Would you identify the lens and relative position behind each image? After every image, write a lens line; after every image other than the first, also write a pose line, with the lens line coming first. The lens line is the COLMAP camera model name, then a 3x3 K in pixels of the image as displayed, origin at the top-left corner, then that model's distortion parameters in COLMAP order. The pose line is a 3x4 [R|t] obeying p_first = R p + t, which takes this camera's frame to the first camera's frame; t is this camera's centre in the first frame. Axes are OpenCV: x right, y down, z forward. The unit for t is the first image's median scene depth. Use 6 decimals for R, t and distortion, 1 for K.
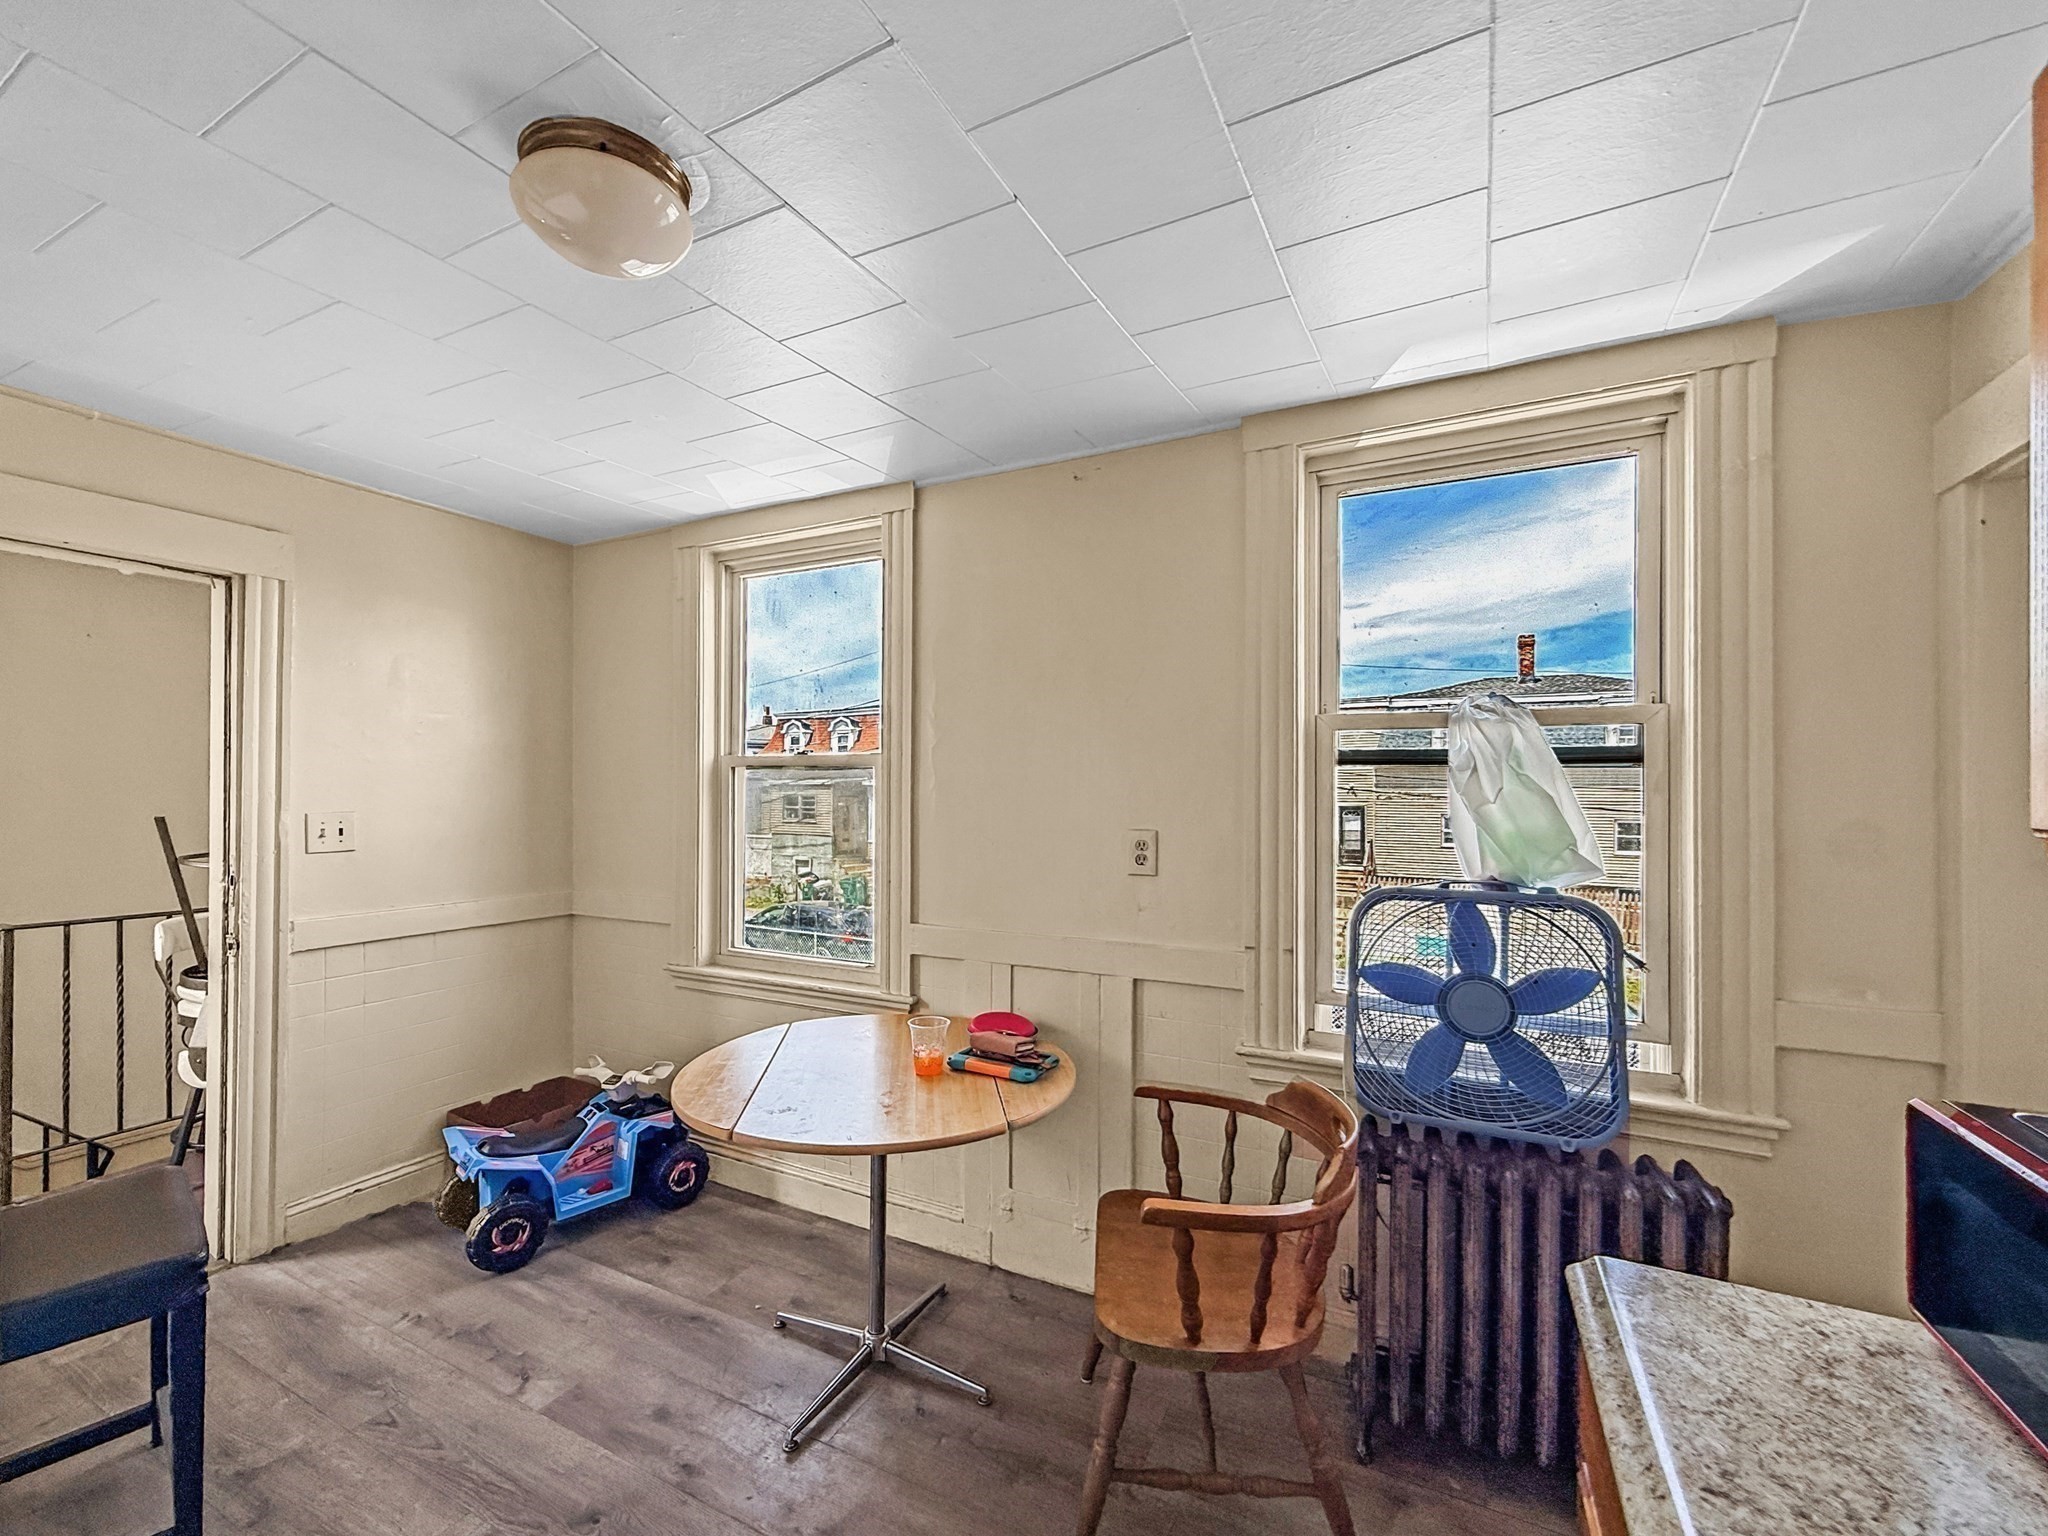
lens RADIAL K [[819.6, 0, 1015.7], [0, 819.6, 777.9], [0, 0, 1]] dist [0.000681, 0.000081]
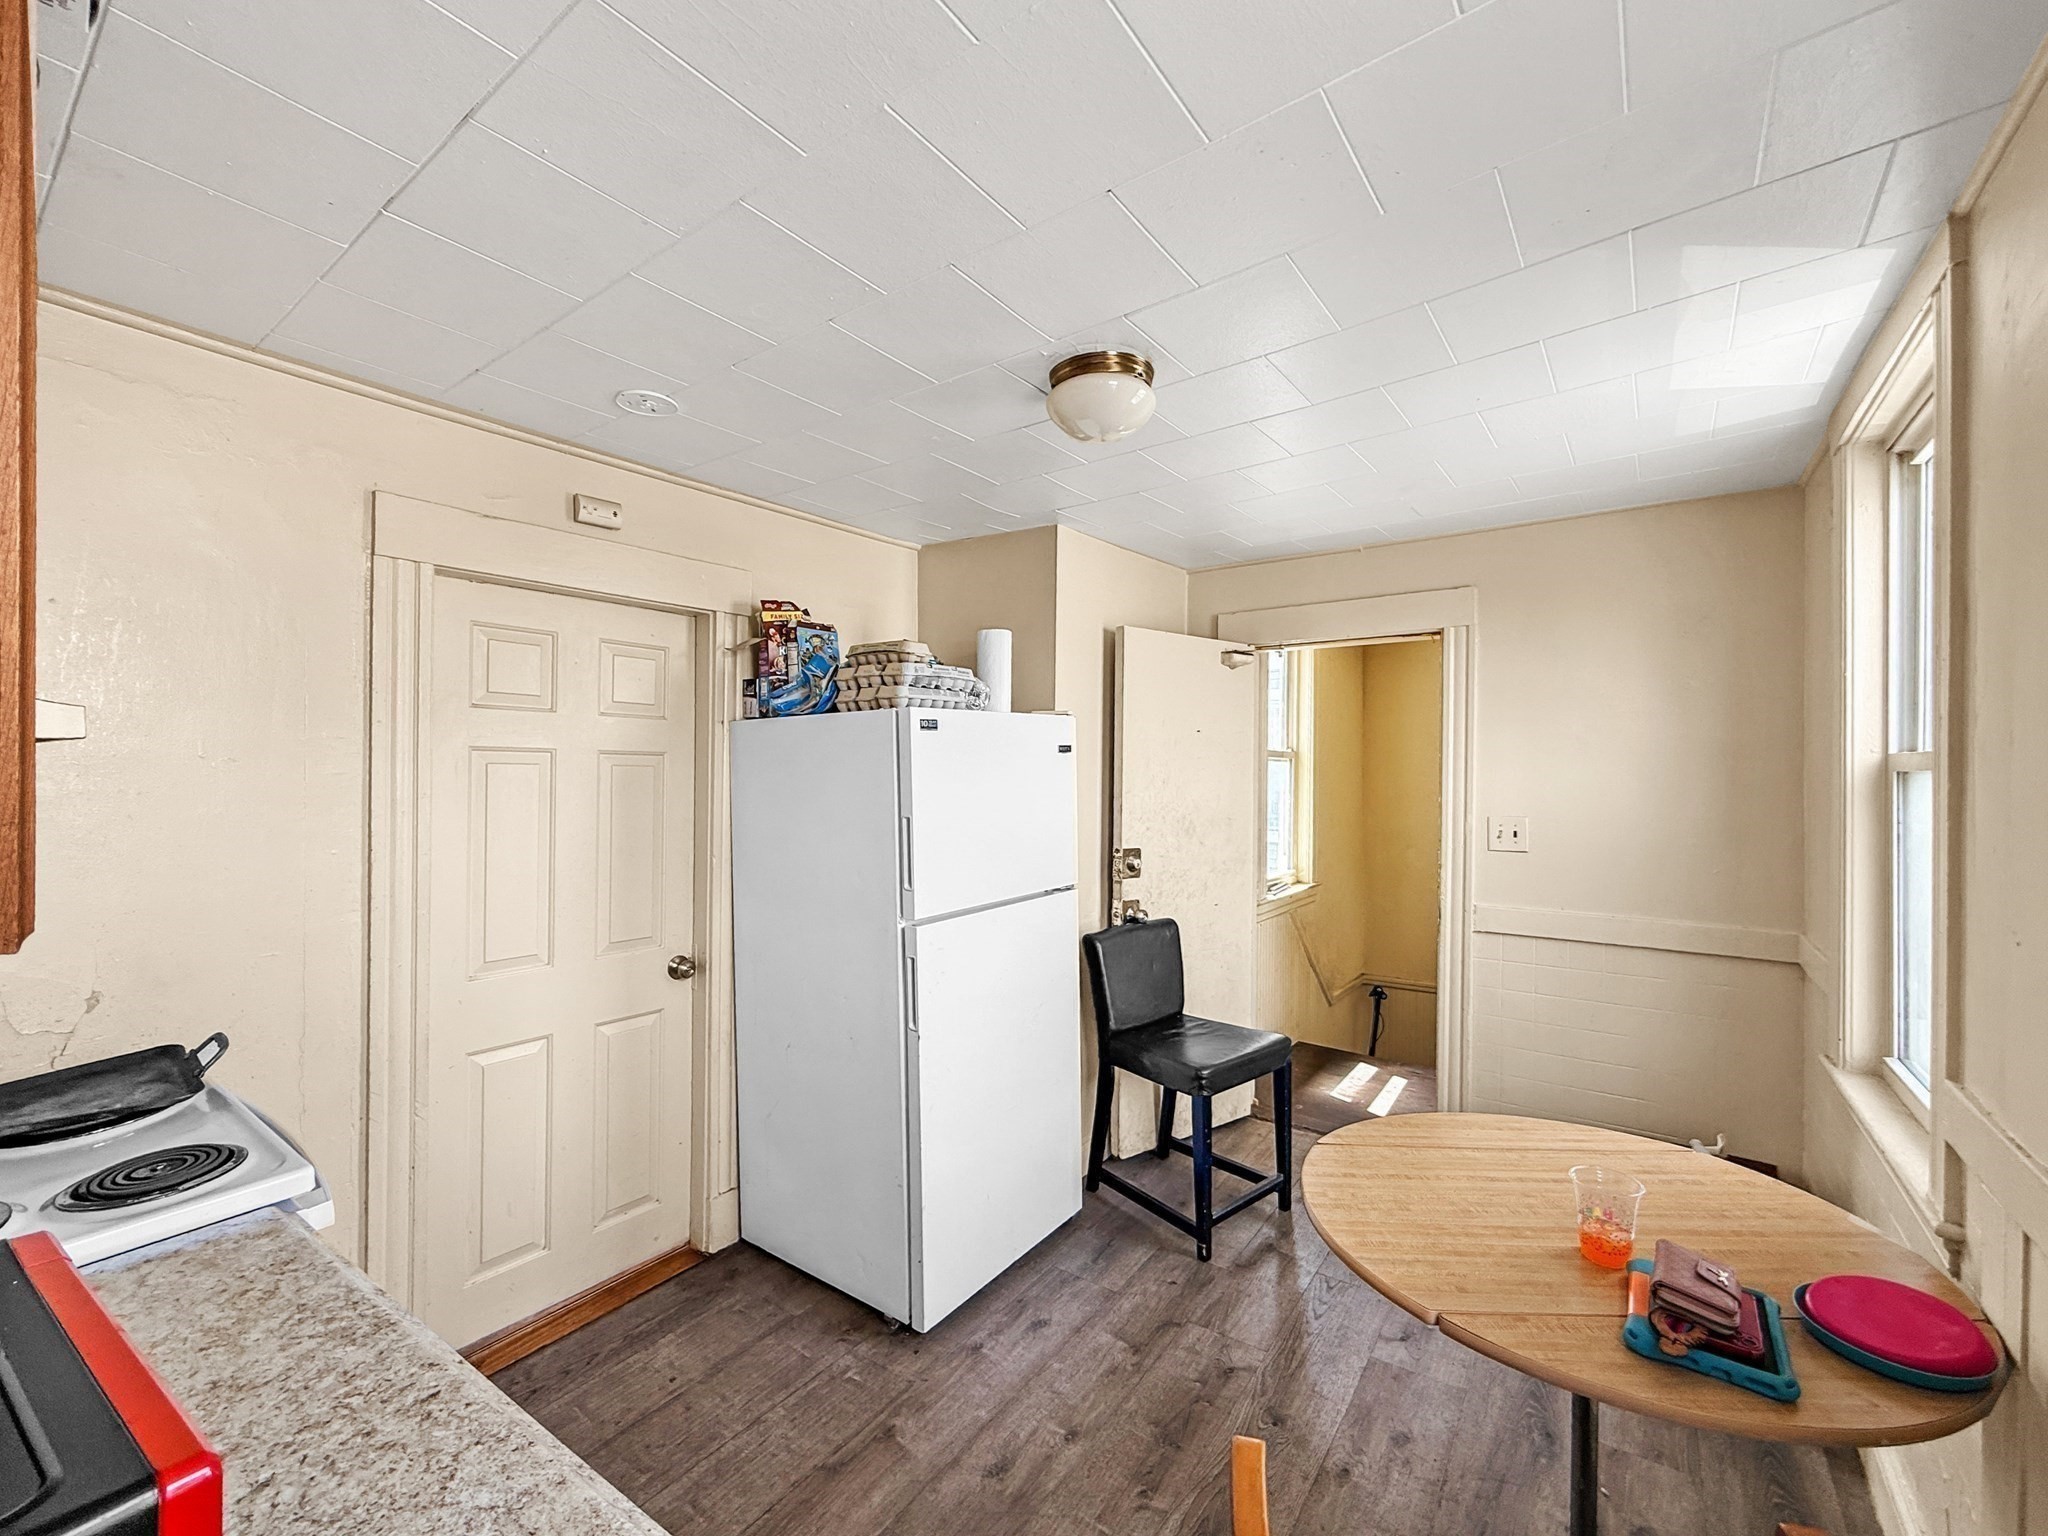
lens RADIAL K [[899.1, 0, 1021.0], [0, 899.1, 773.4], [0, 0, 1]] dist [0.001229, 0.000162]
pose [[-0.143476, -0.005214, -0.989640, 0.687878], [0.003802, 0.999976, -0.005819, -0.017779], [0.989646, -0.004597, -0.143453, 0.690301]]
